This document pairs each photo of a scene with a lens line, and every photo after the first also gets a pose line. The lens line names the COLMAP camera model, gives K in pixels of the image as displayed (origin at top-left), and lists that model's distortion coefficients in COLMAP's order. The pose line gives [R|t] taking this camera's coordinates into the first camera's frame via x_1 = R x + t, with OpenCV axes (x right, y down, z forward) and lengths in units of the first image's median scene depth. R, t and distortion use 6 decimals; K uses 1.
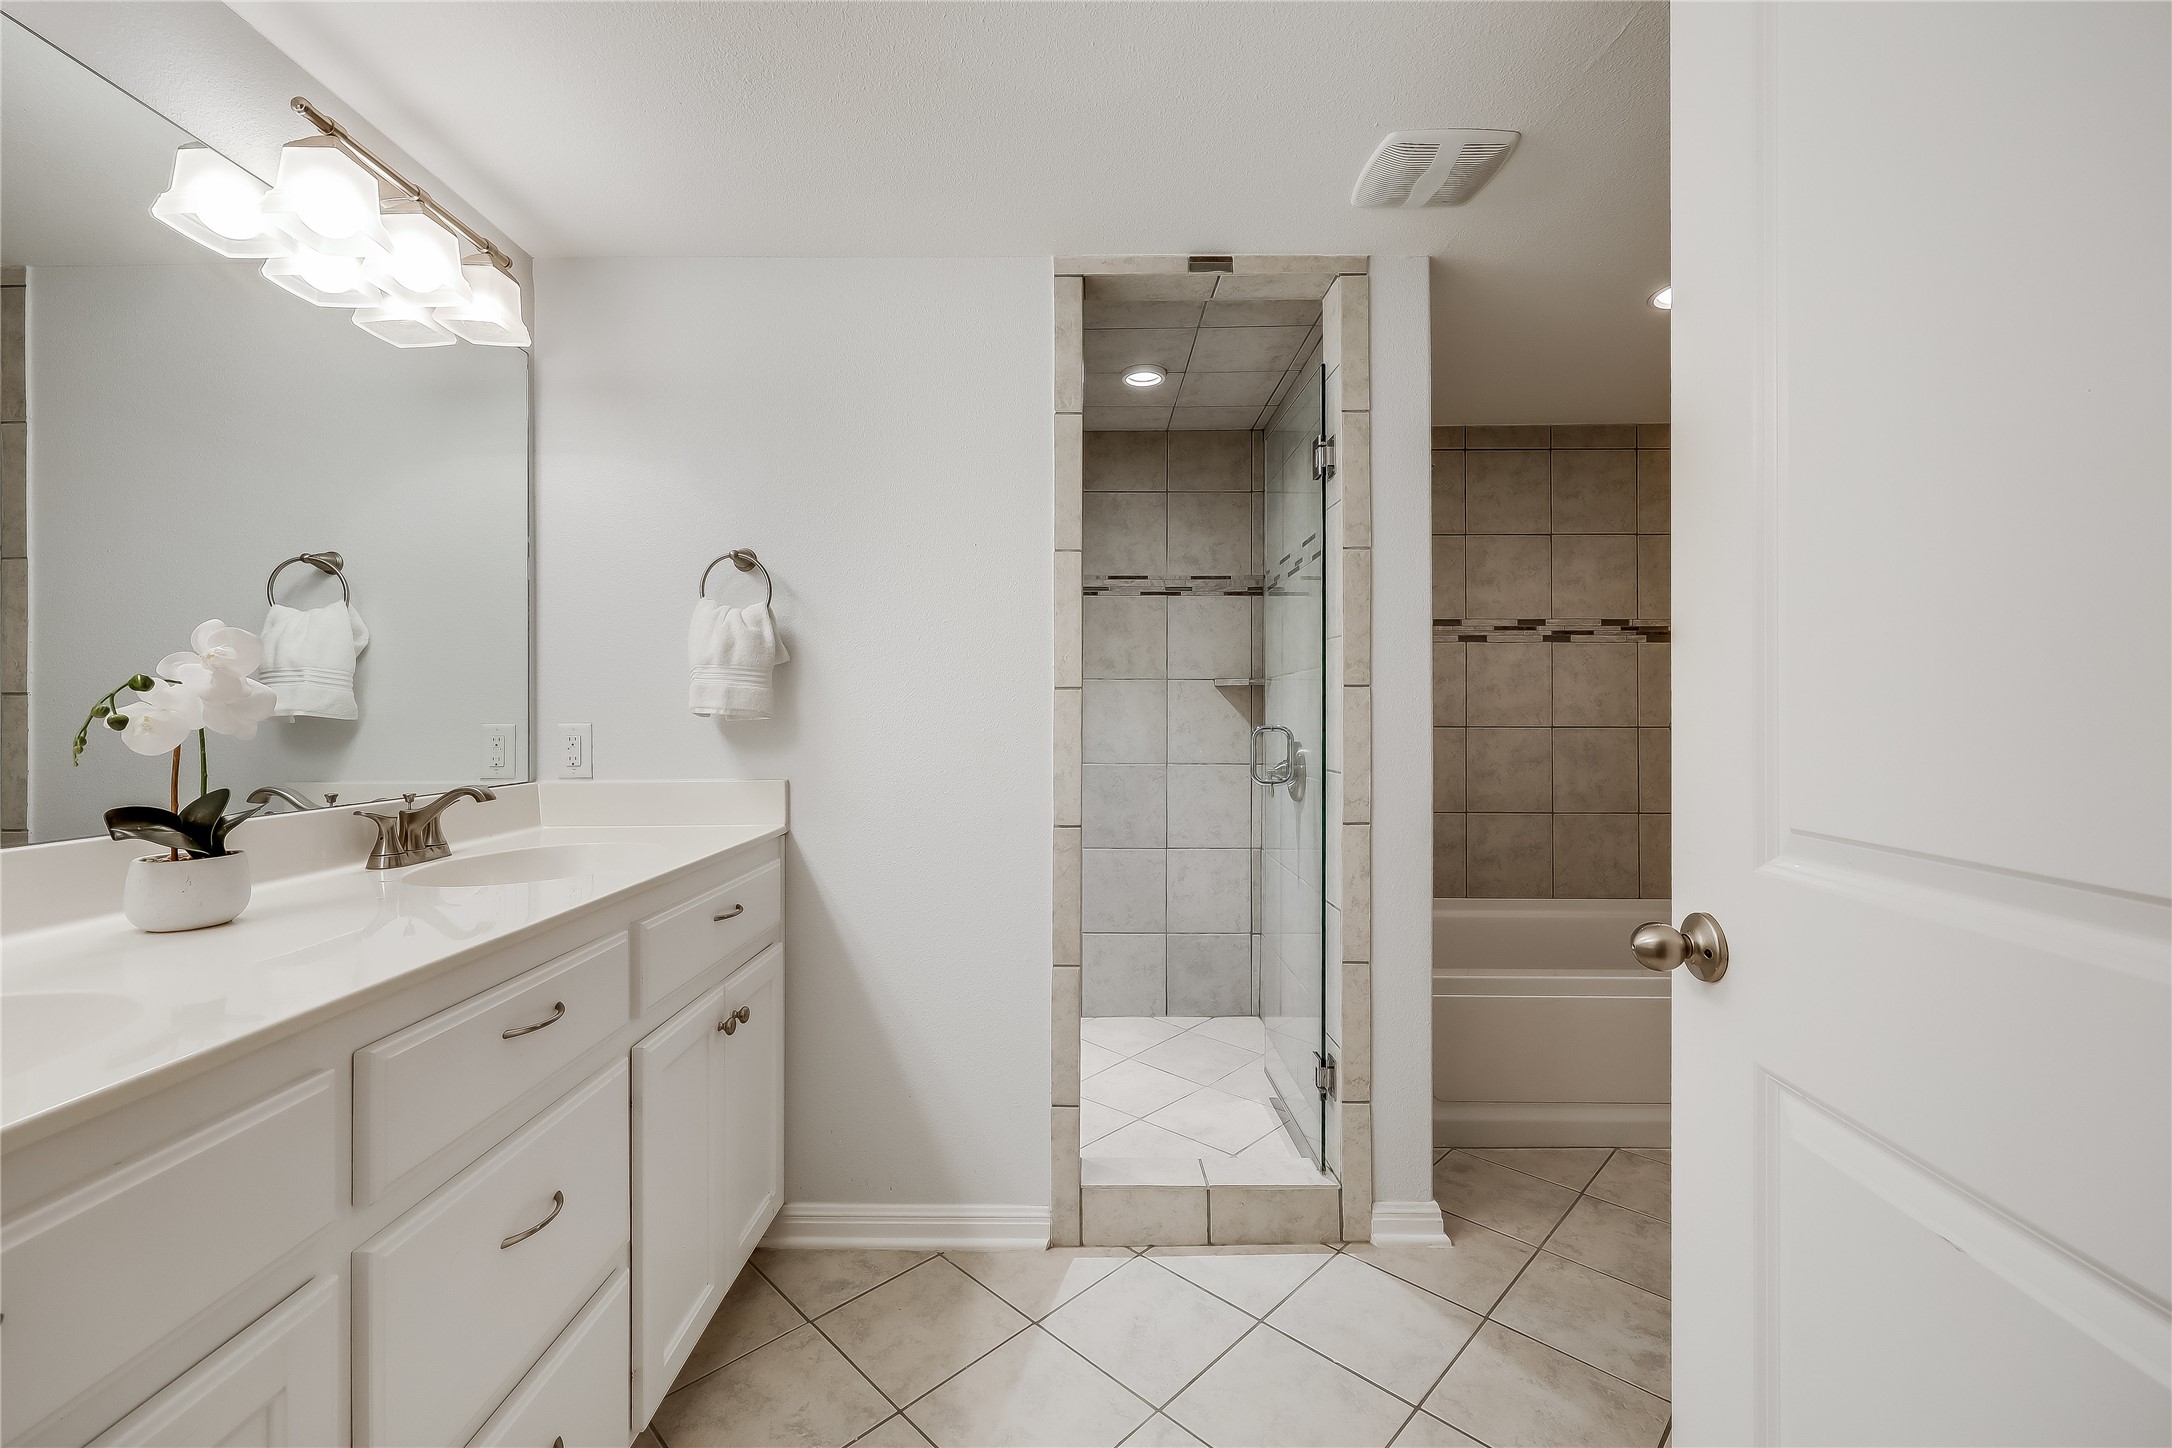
lens RADIAL K [[879.5, 0, 1083.9], [0, 879.5, 716.8], [0, 0, 1]] dist [0.003018, 0.000529]
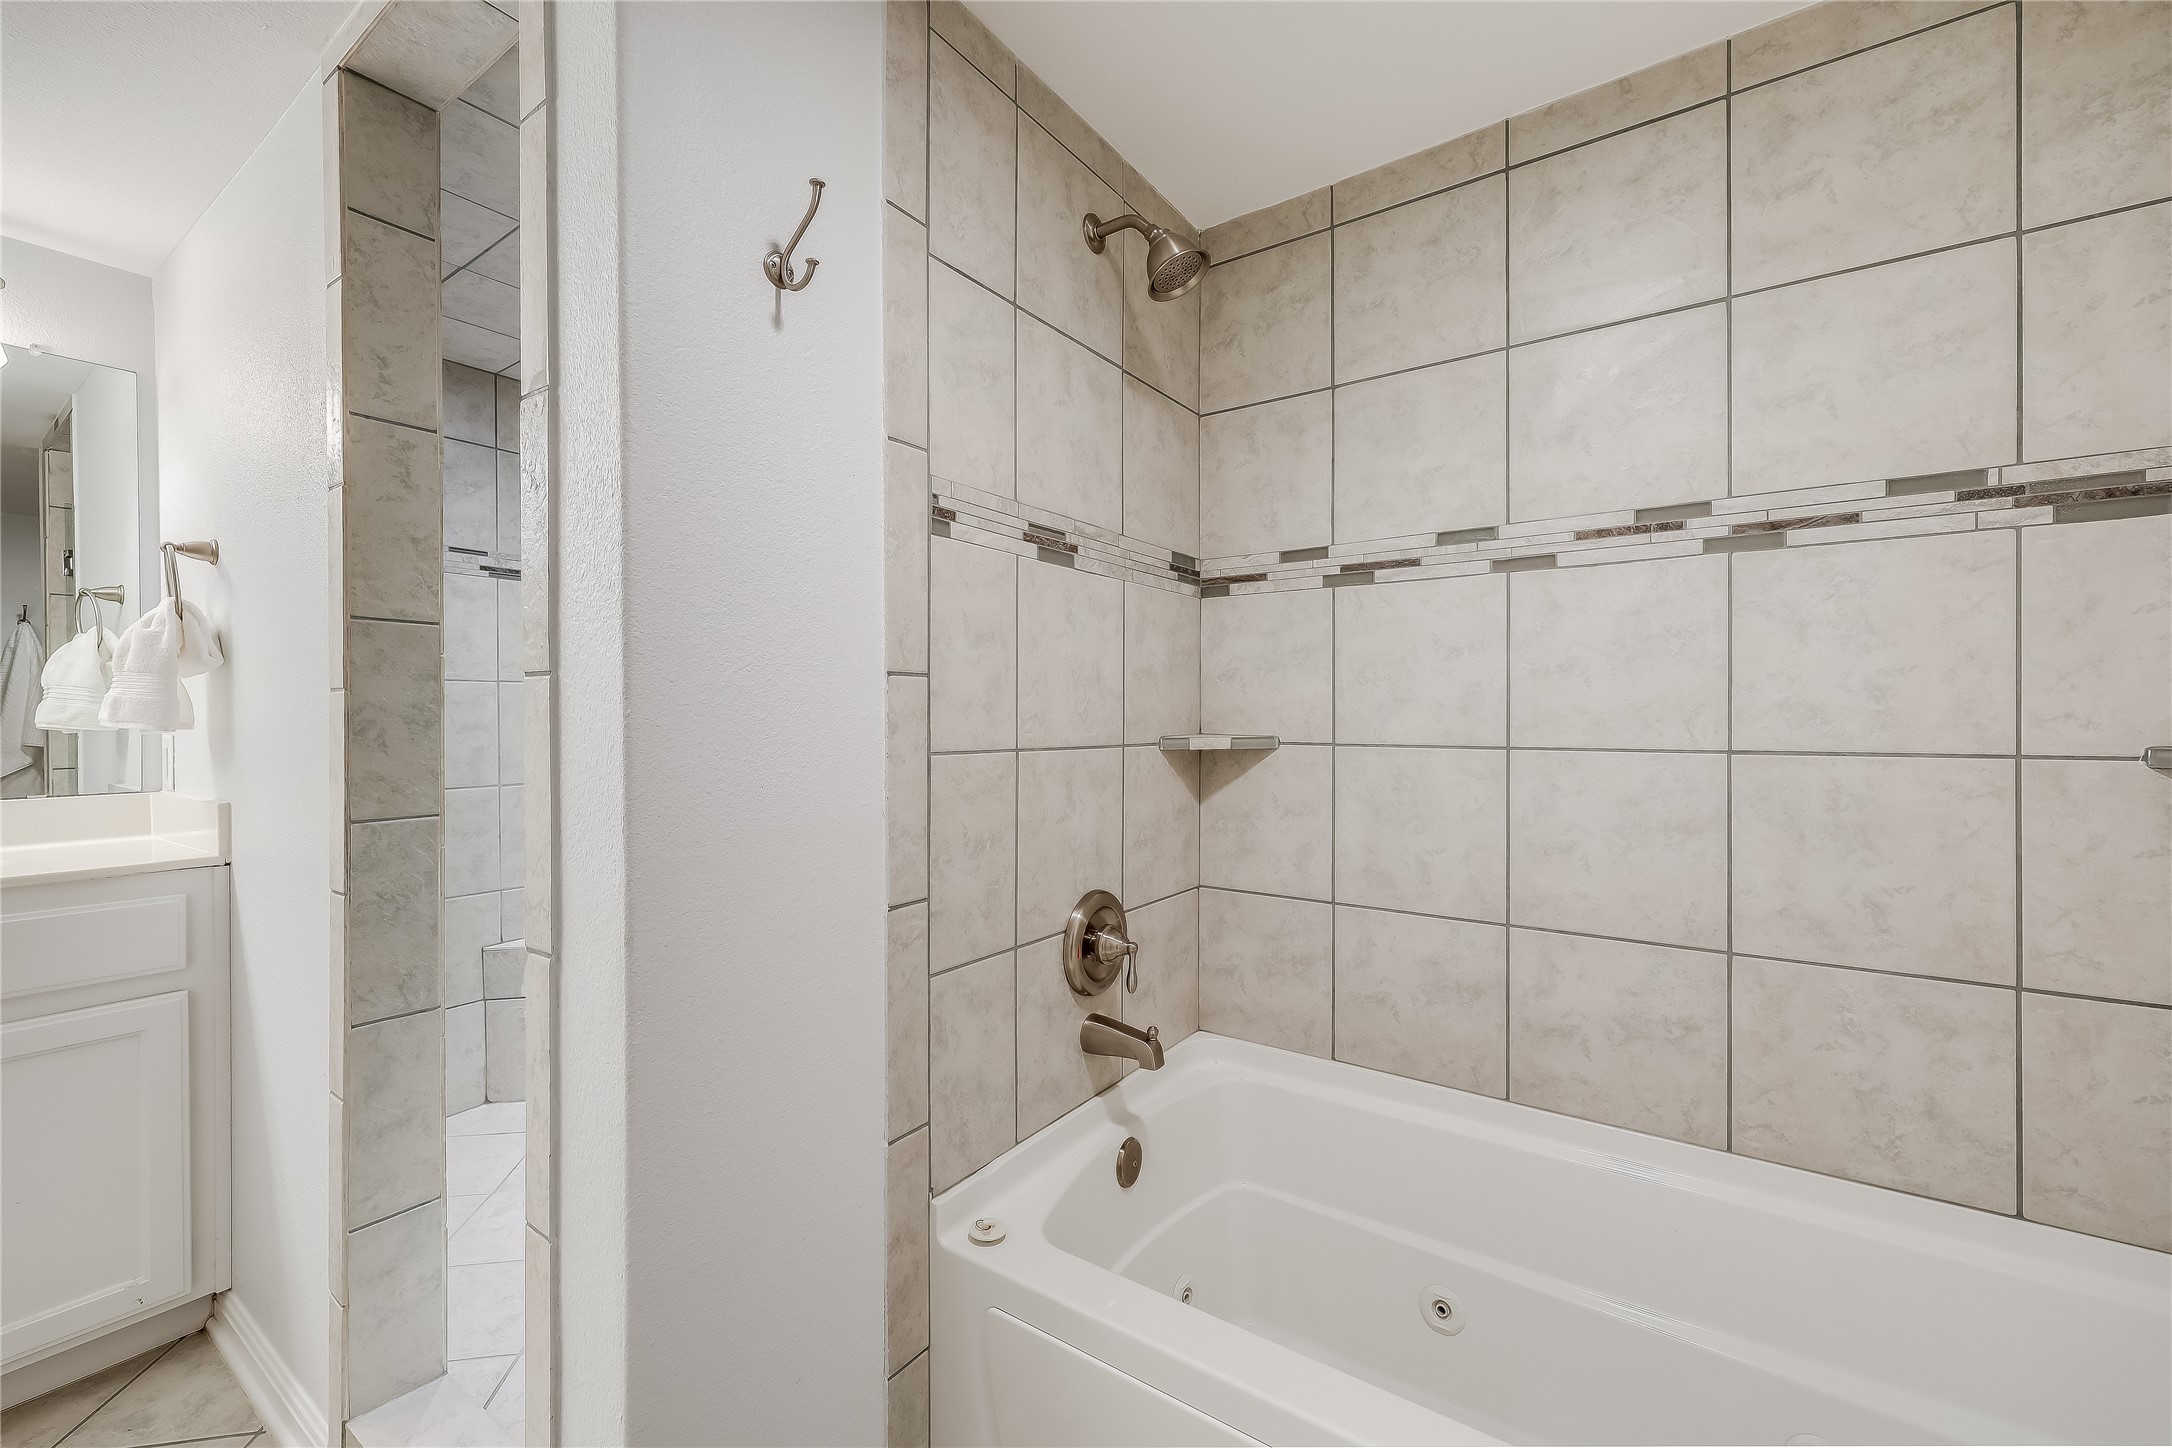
lens RADIAL K [[879.5, 0, 1086.9], [0, 879.5, 731.6], [0, 0, 1]] dist [0.003018, 0.000529]
pose [[0.822412, 0.005263, -0.568868, 0.519068], [0.001370, 0.999936, 0.011232, -0.003531], [0.568891, -0.010017, 0.822352, 0.472717]]
